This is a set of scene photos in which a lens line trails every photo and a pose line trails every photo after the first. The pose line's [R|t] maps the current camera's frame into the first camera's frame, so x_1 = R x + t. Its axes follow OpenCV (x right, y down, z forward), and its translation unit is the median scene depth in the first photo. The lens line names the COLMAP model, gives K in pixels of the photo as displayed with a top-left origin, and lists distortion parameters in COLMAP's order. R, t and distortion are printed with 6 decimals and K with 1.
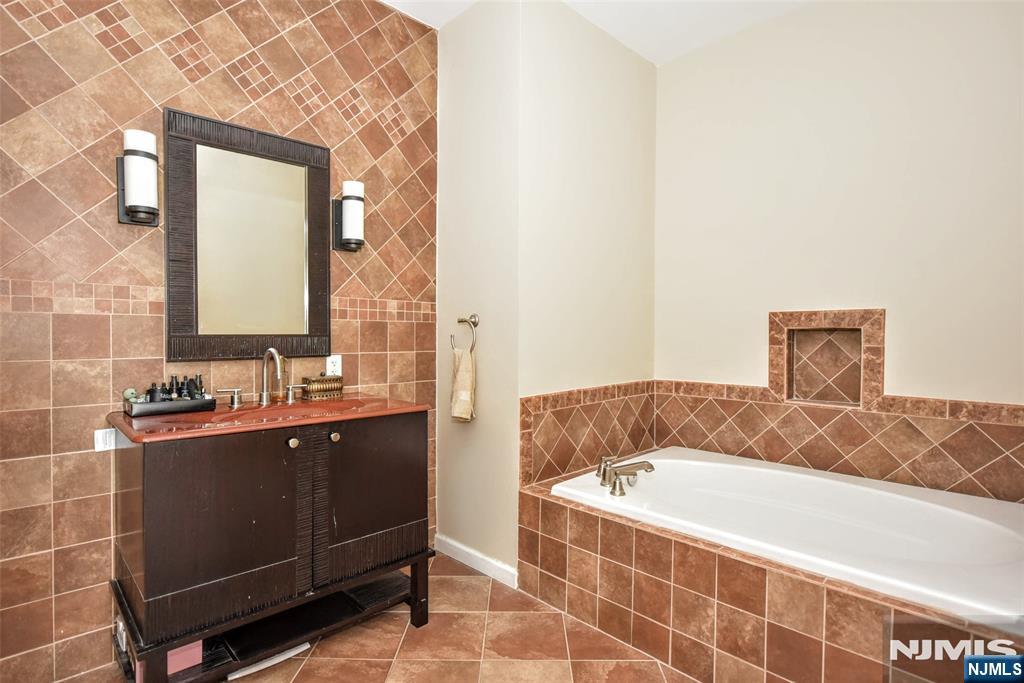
lens RADIAL K [[511.3, 0, 512.0], [0, 511.3, 341.5], [0, 0, 1]] dist [-0.006773, -0.000360]
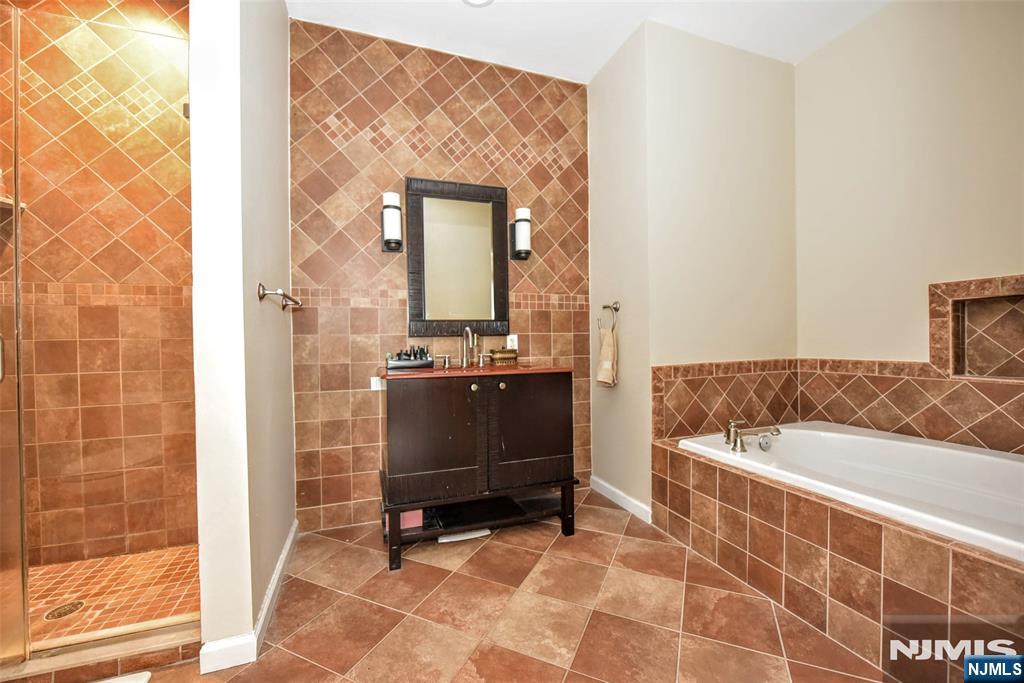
lens RADIAL K [[406.9, 0, 512.0], [0, 406.9, 341.5], [0, 0, 1]] dist [-0.007672, -0.000149]
pose [[0.913111, -0.012260, -0.407527, 0.115865], [0.009709, 0.999918, -0.008326, 0.060059], [0.407596, 0.003646, 0.913155, -0.019220]]
